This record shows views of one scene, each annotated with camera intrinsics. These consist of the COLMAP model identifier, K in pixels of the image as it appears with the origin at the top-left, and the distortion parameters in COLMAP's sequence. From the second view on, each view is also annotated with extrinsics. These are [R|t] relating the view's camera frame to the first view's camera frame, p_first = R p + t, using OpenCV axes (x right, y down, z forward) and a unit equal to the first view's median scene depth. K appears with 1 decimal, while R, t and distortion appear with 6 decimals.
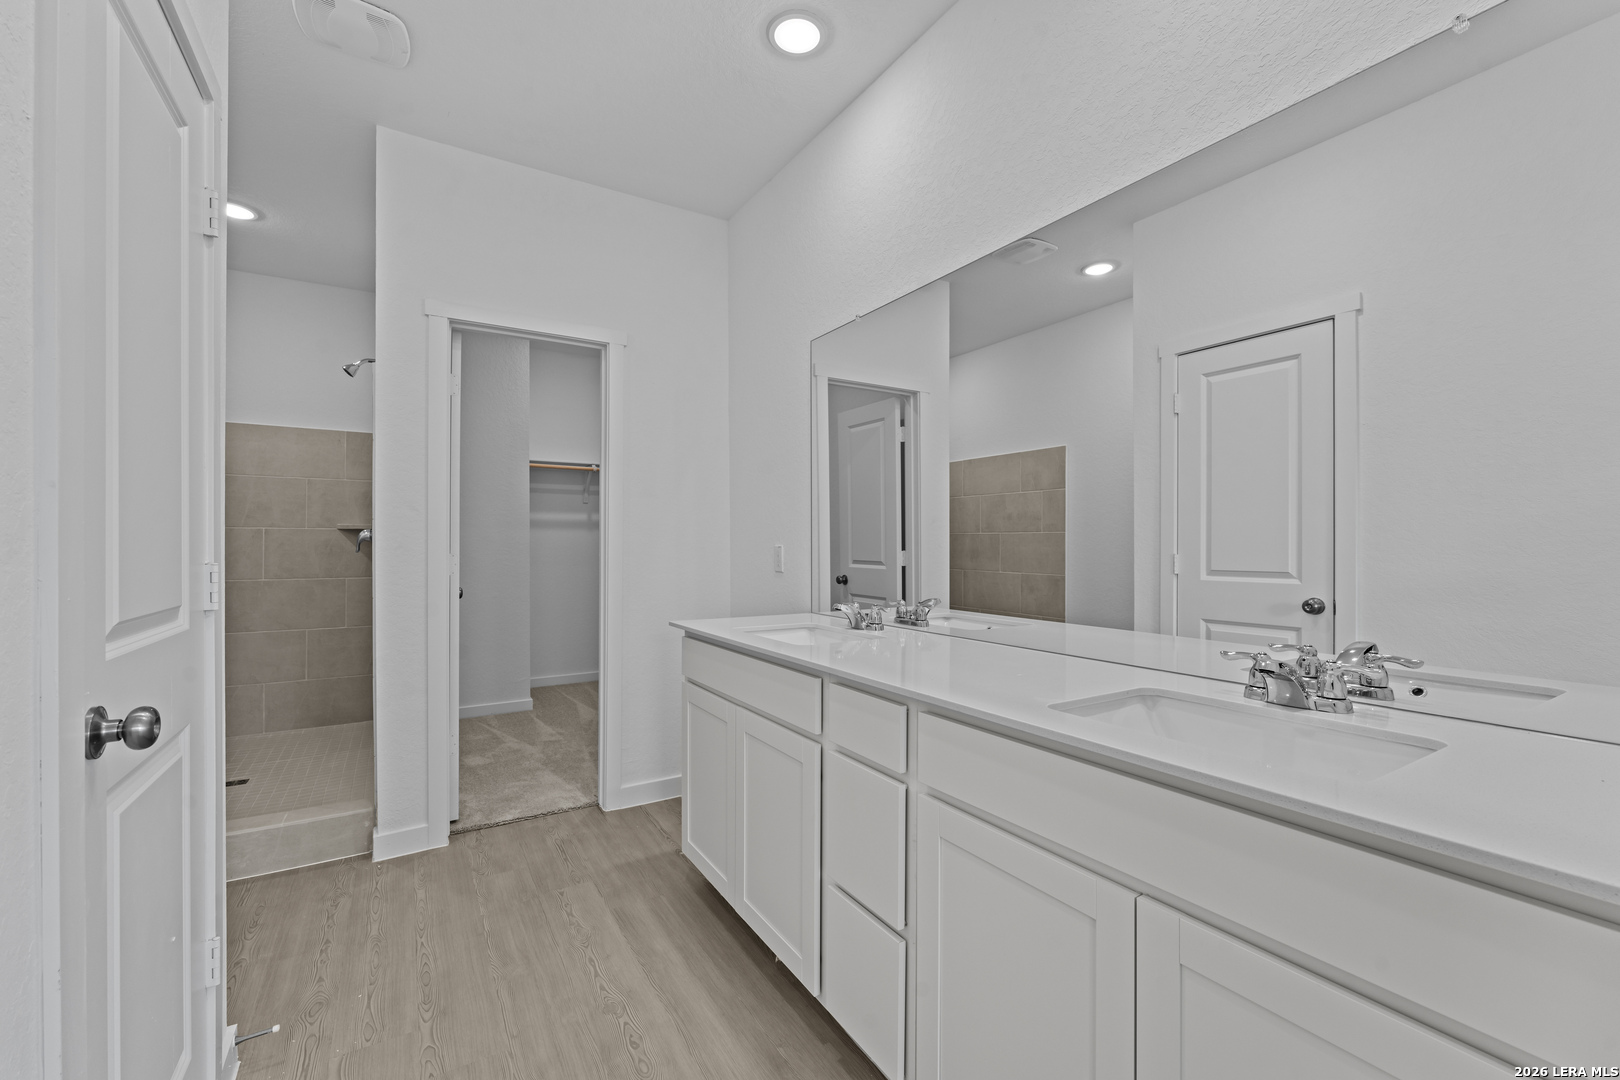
lens RADIAL K [[669.4, 0, 794.5], [0, 669.4, 530.6], [0, 0, 1]] dist [-0.002681, 0.000851]
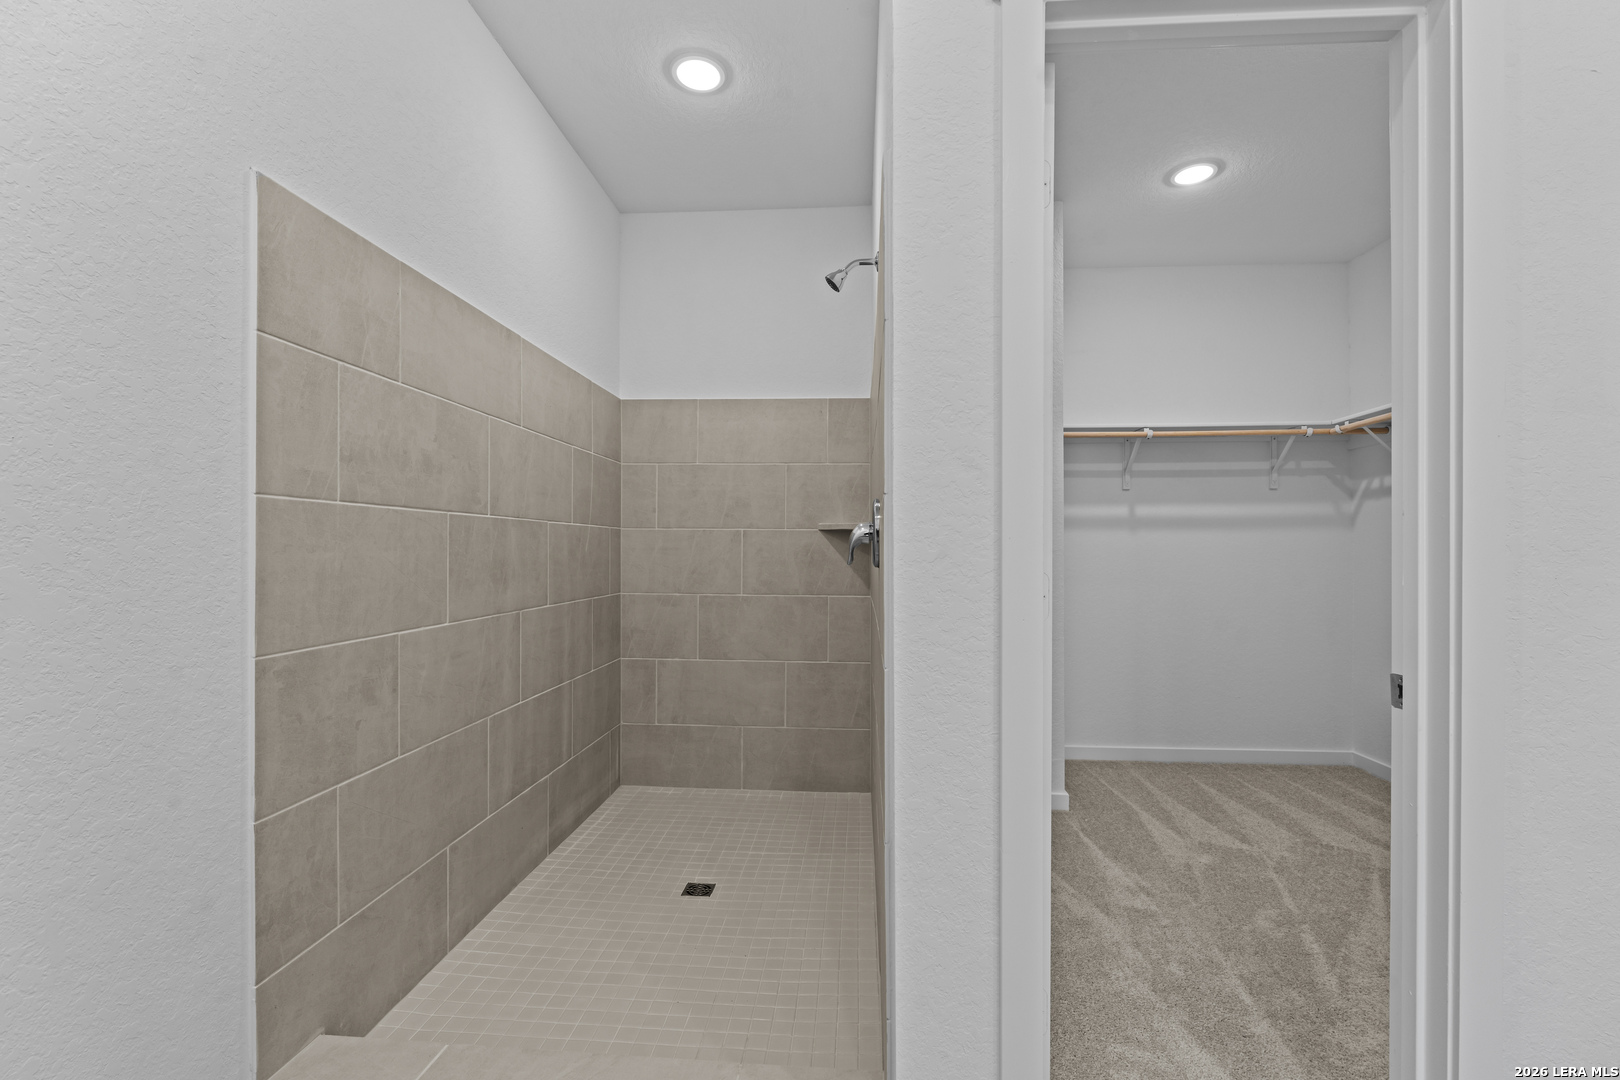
lens RADIAL K [[669.4, 0, 810.4], [0, 669.4, 542.4], [0, 0, 1]] dist [-0.002681, 0.000851]
pose [[0.819146, 0.009161, -0.573512, -0.267151], [-0.001208, 0.999898, 0.014246, 0.000290], [0.573584, -0.010976, 0.819073, 0.388340]]
